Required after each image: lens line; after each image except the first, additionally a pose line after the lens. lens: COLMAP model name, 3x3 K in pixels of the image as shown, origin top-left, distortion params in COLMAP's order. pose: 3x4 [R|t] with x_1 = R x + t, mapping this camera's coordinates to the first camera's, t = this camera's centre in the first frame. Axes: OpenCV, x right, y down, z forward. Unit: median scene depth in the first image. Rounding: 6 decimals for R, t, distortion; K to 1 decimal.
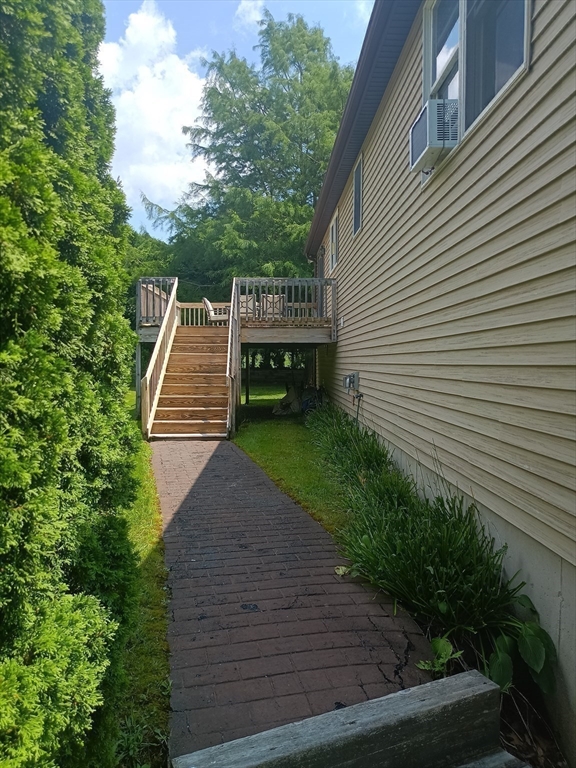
lens RADIAL K [[570.7, 0, 288.0], [0, 570.7, 384.0], [0, 0, 1]] dist [0.004955, 0.000166]
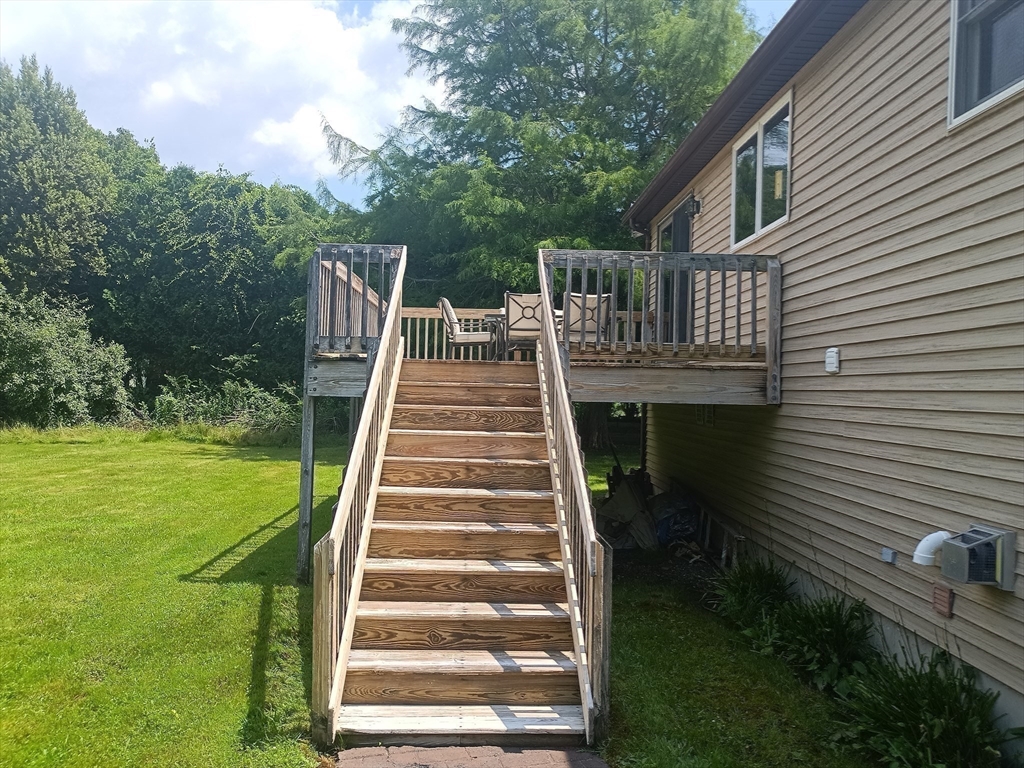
lens RADIAL K [[760.9, 0, 512.0], [0, 760.9, 384.0], [0, 0, 1]] dist [0.004955, 0.000166]
pose [[0.999821, 0.017925, 0.006021, -0.068129], [-0.017623, 0.998745, -0.046892, -0.034518], [-0.006854, 0.046777, 0.998882, 0.256390]]
